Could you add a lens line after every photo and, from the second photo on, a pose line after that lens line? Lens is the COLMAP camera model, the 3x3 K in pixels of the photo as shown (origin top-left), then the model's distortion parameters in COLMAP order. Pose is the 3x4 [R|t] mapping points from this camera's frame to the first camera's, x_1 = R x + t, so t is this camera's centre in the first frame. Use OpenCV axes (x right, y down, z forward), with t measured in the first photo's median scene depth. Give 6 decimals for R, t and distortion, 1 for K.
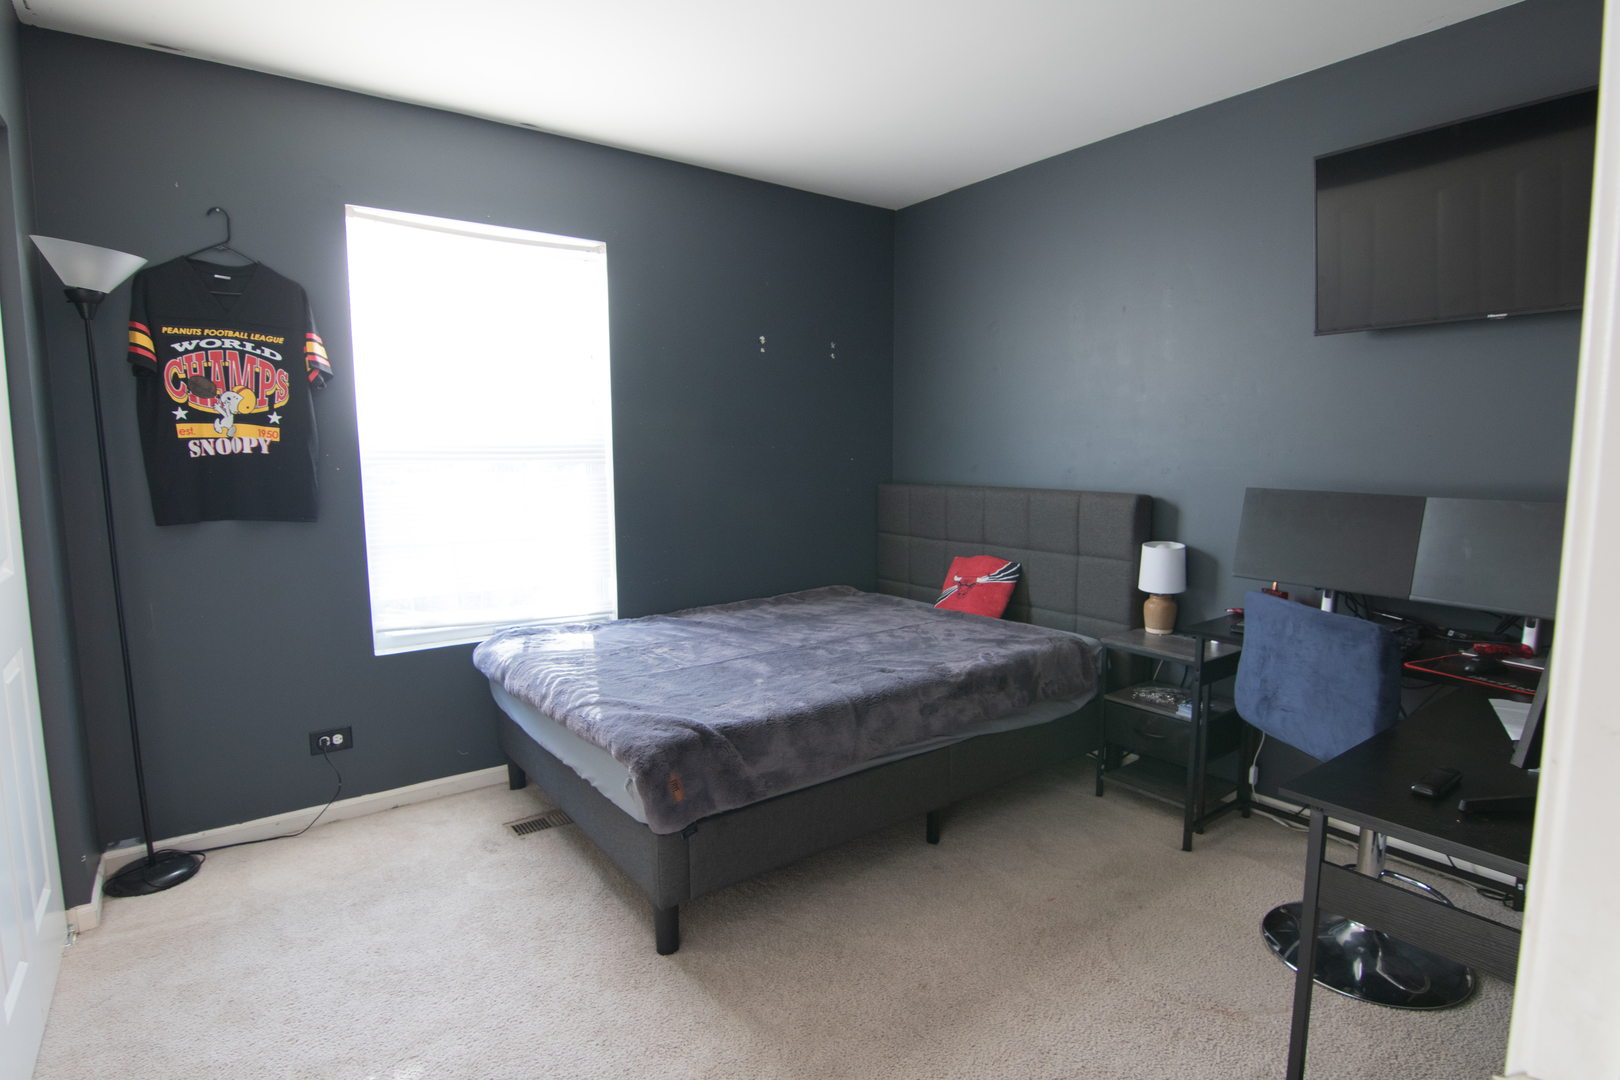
lens RADIAL K [[830.1, 0, 809.4], [0, 830.1, 533.9], [0, 0, 1]] dist [0.000979, -0.019358]
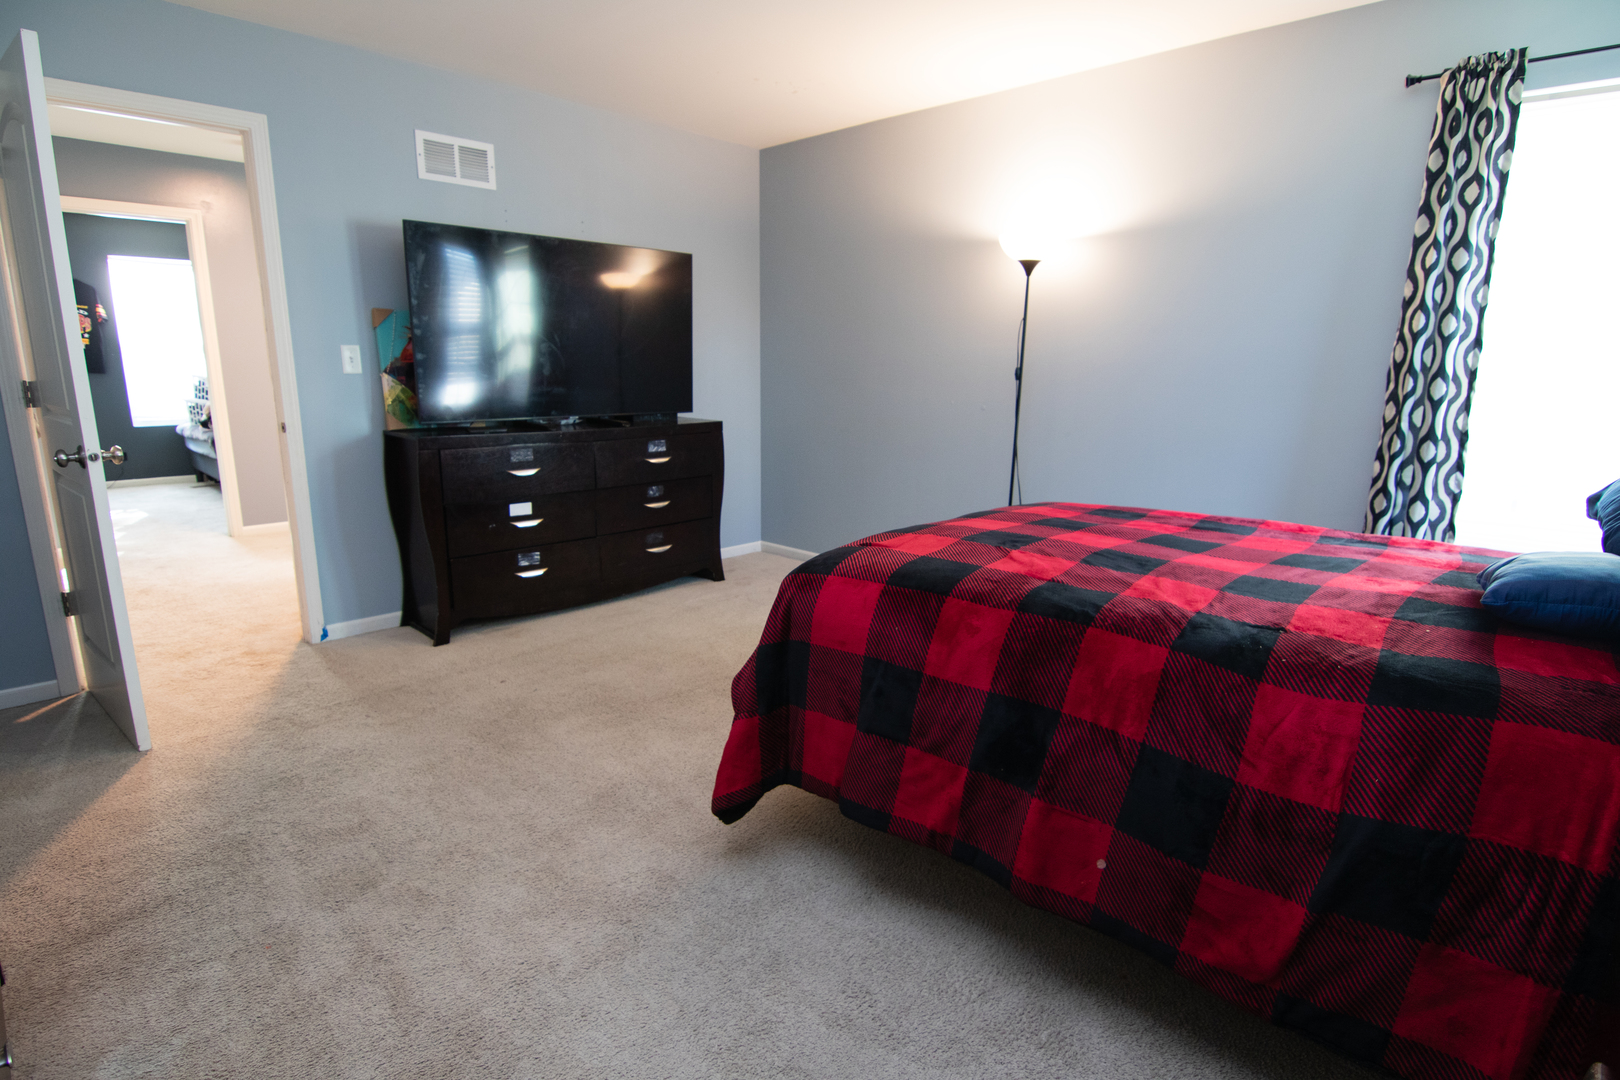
lens RADIAL K [[830.1, 0, 809.4], [0, 830.1, 533.9], [0, 0, 1]] dist [0.000979, -0.019358]
pose [[0.983747, -0.023914, 0.177963, 1.240607], [0.006658, 0.995268, 0.096940, 0.273544], [-0.179439, -0.094179, 0.979251, -2.198914]]
